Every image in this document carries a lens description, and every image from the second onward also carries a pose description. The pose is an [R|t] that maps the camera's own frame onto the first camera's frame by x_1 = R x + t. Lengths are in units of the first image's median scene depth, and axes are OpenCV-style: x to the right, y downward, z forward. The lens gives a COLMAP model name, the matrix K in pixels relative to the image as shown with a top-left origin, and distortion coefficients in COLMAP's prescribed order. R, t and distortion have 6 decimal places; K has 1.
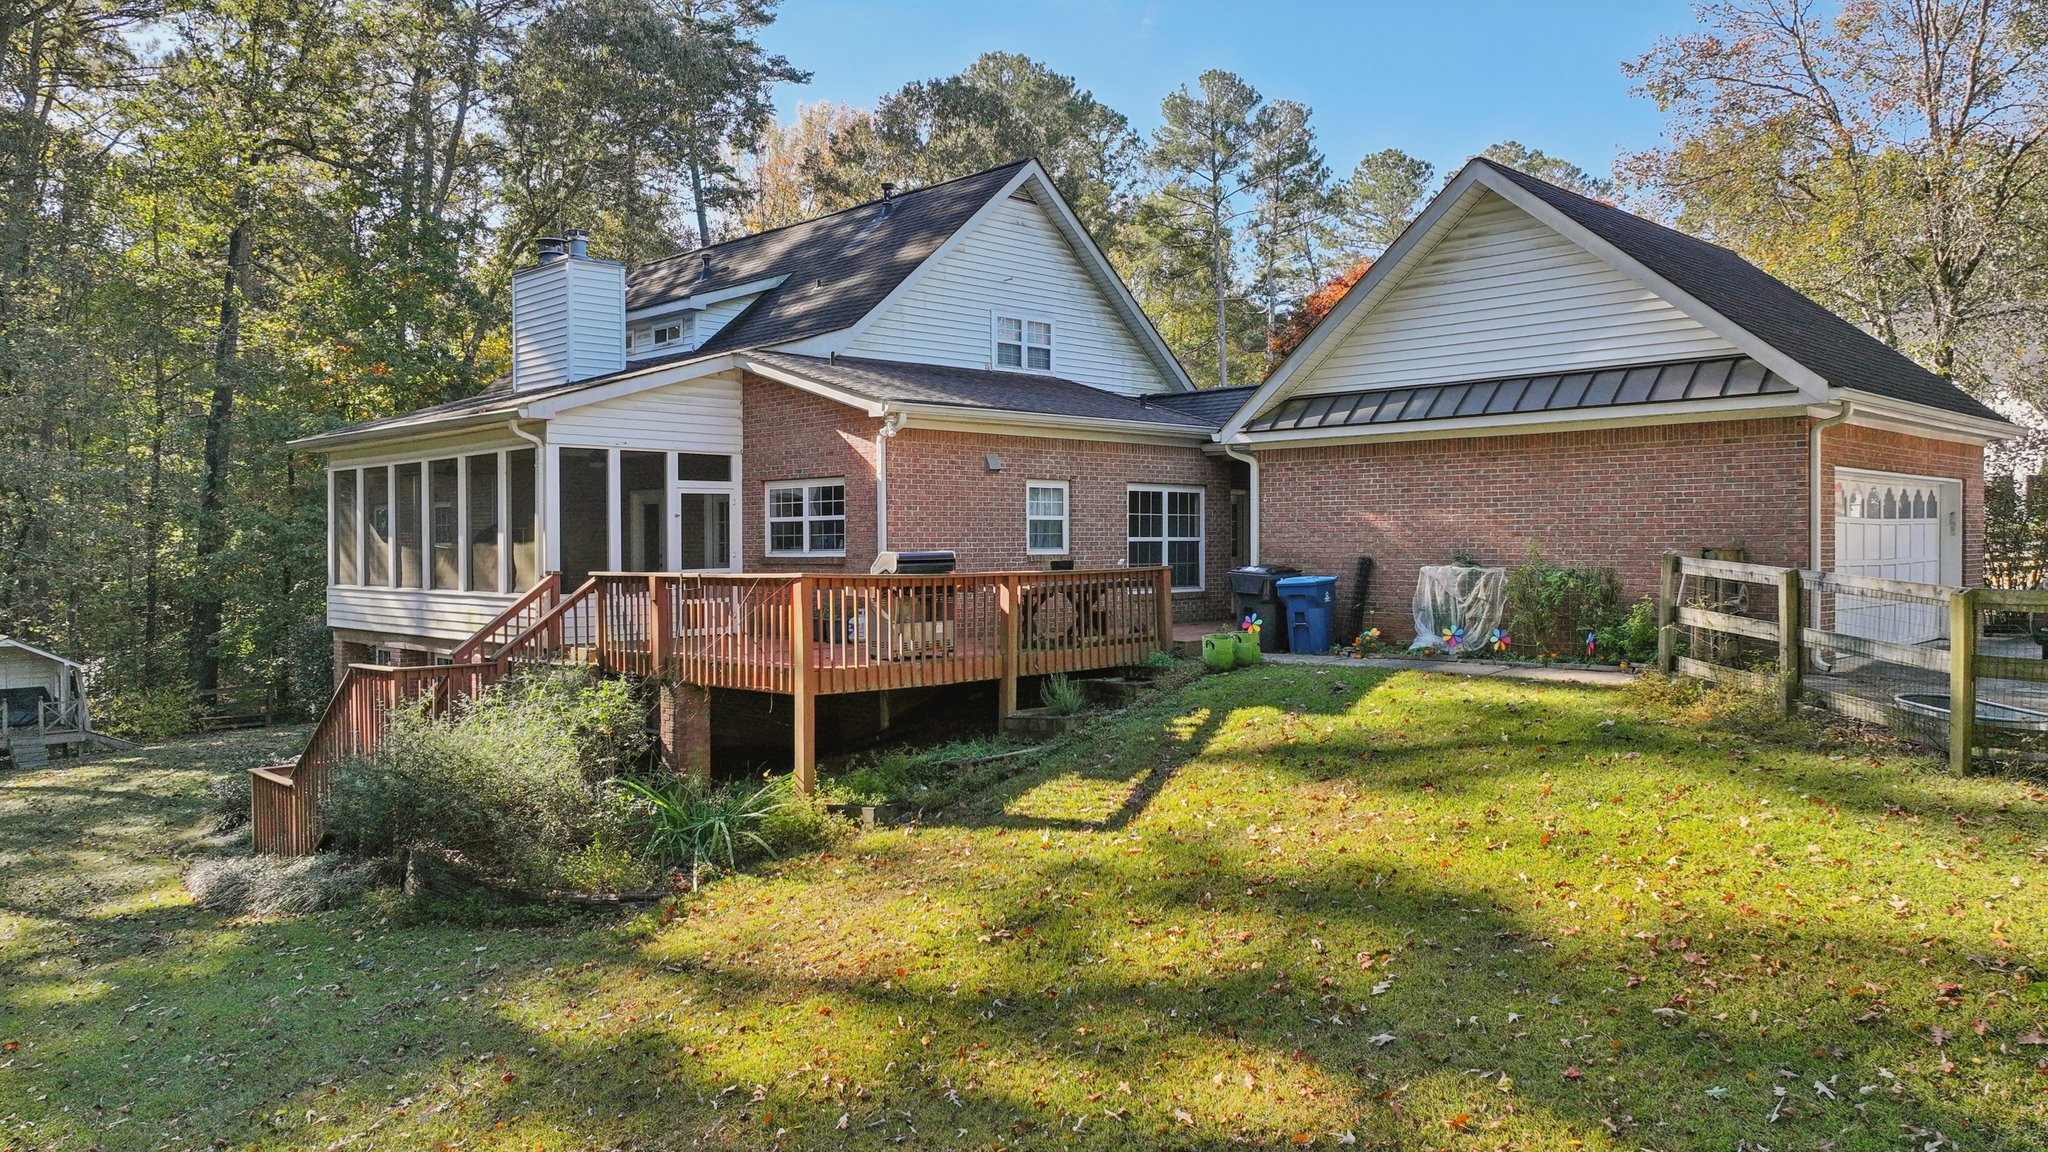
lens RADIAL K [[1427.7, 0, 1024.0], [0, 1427.7, 576.0], [0, 0, 1]] dist [-0.003348, -0.001124]
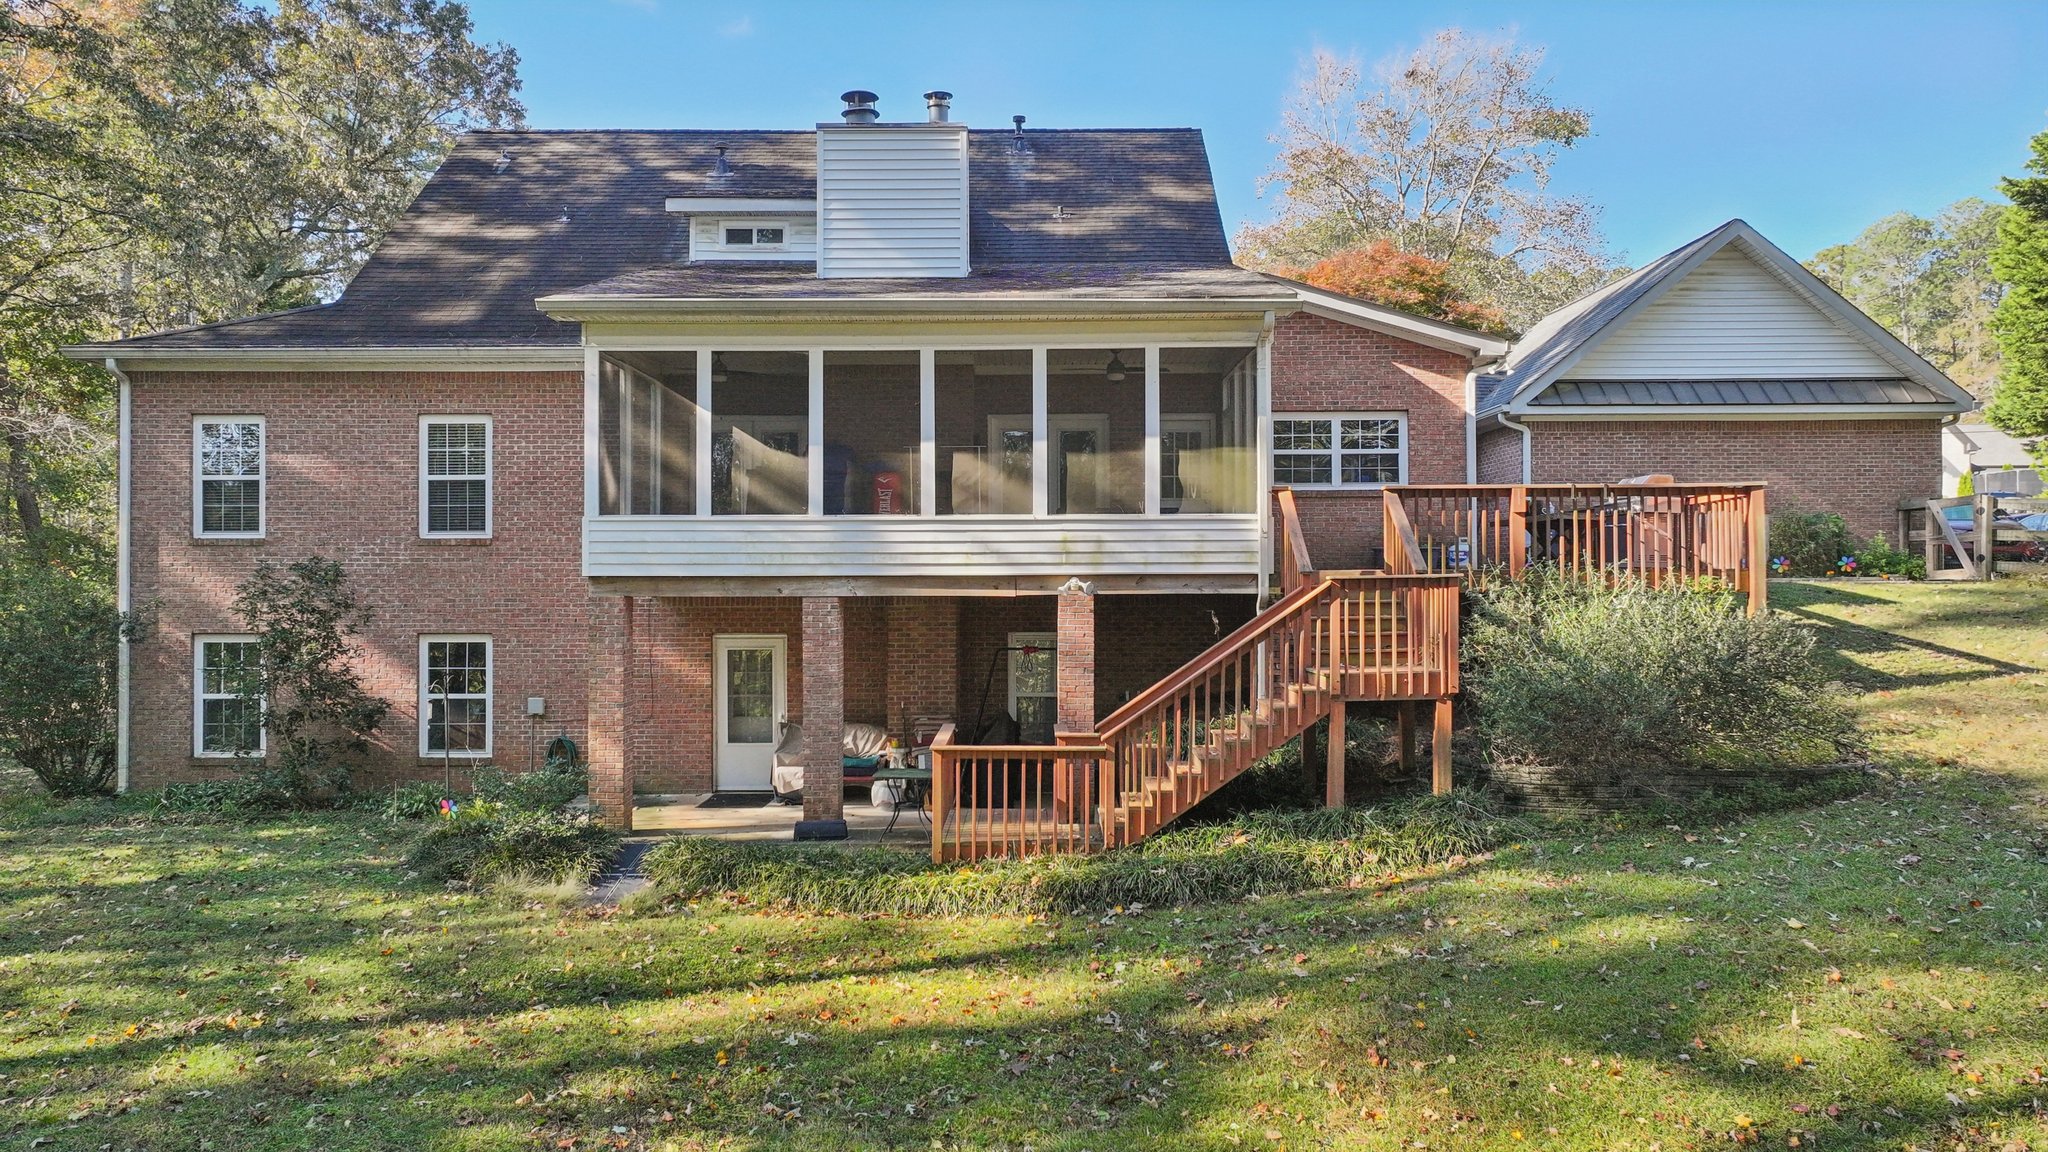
lens RADIAL K [[1449.1, 0, 1024.0], [0, 1449.1, 576.0], [0, 0, 1]] dist [0.011630, -0.000071]
pose [[0.689581, 0.007888, 0.724165, -1.079785], [0.015977, 0.999532, -0.026101, 0.072248], [-0.724032, 0.029569, 0.689132, 0.494949]]
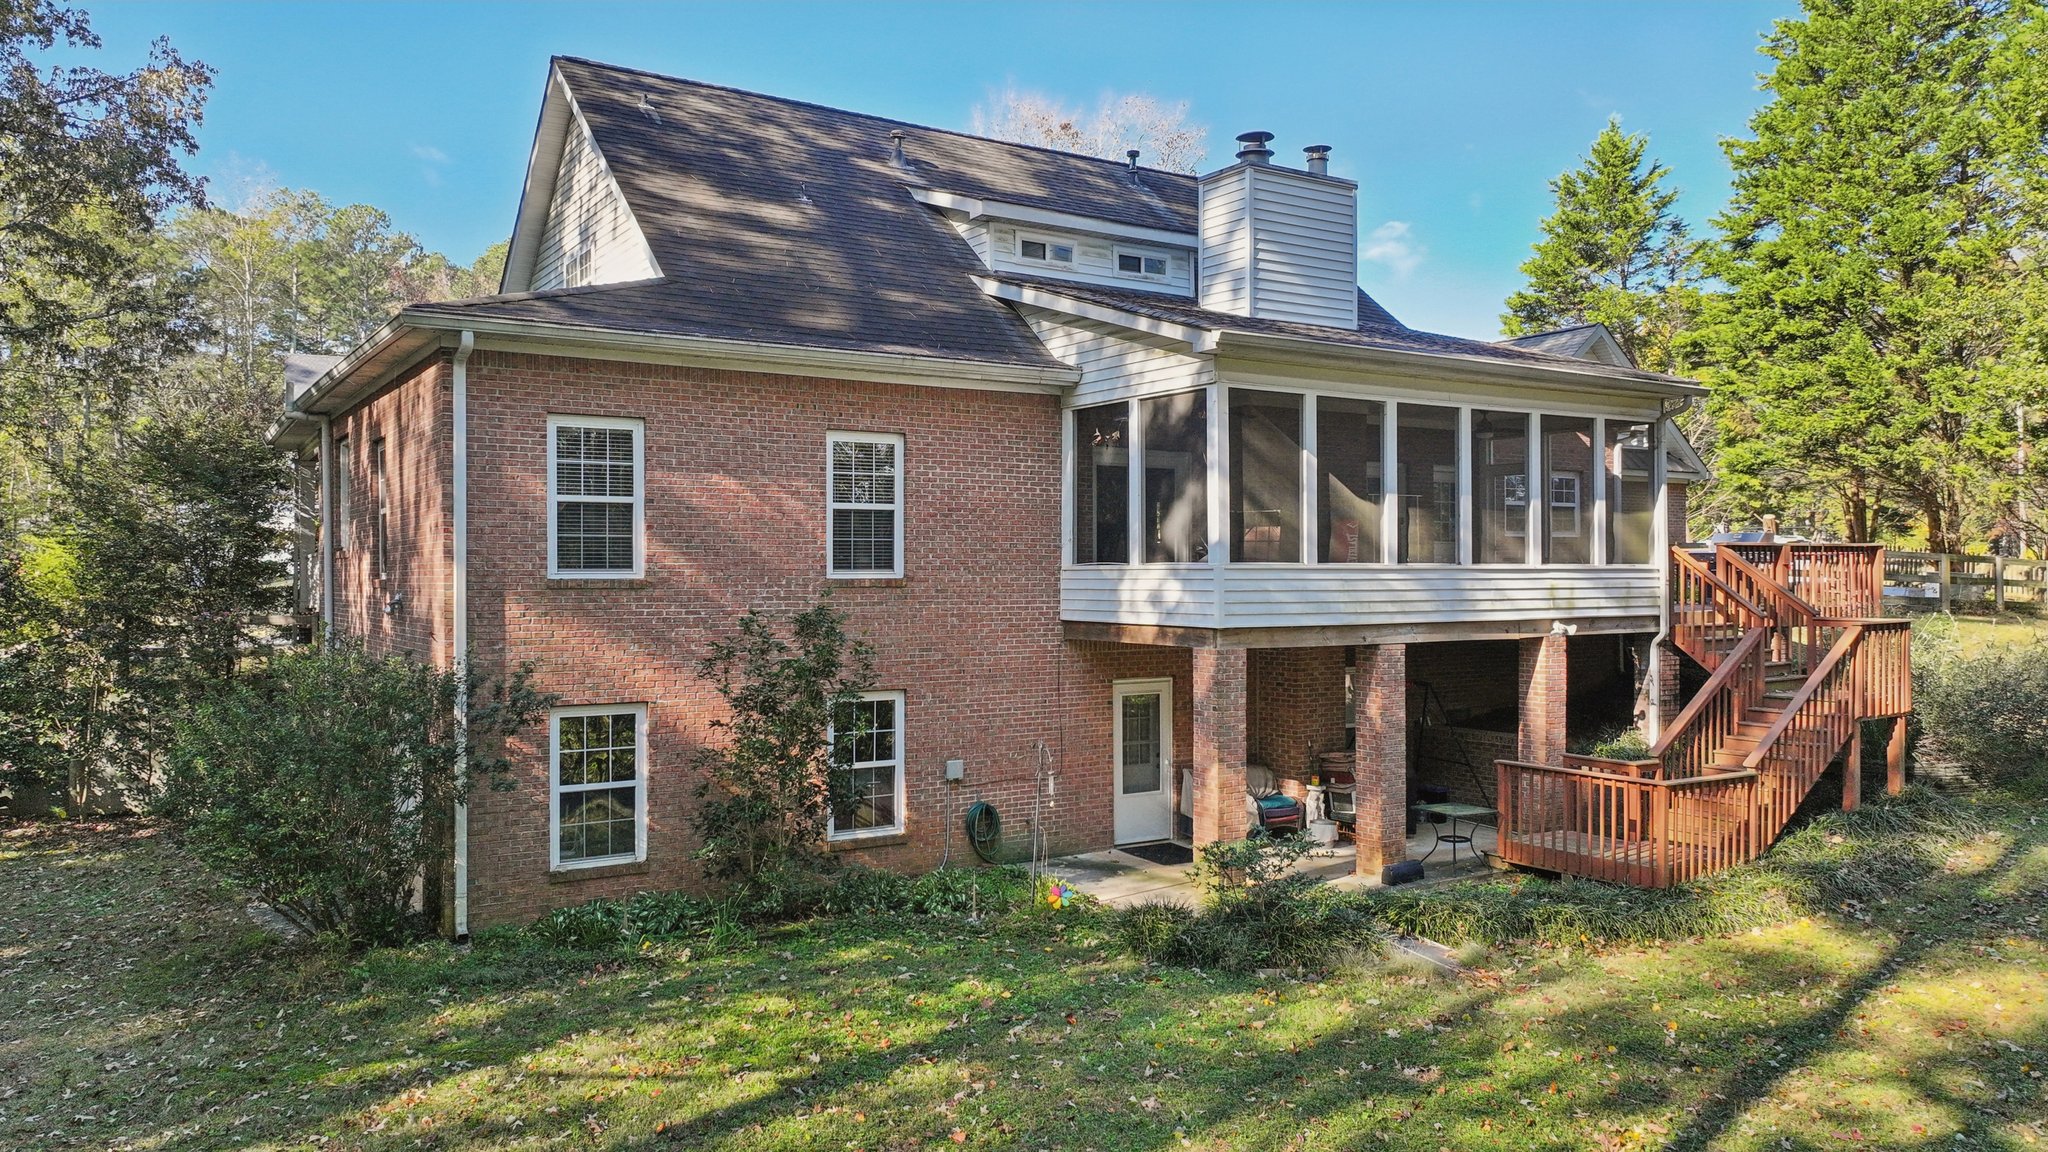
lens RADIAL K [[1427.7, 0, 1024.0], [0, 1427.7, 576.0], [0, 0, 1]] dist [-0.003348, -0.001124]
pose [[0.192338, 0.003811, 0.981321, -1.458479], [0.024696, 0.999657, -0.008722, 0.016786], [-0.981018, 0.025913, 0.192178, 1.291417]]
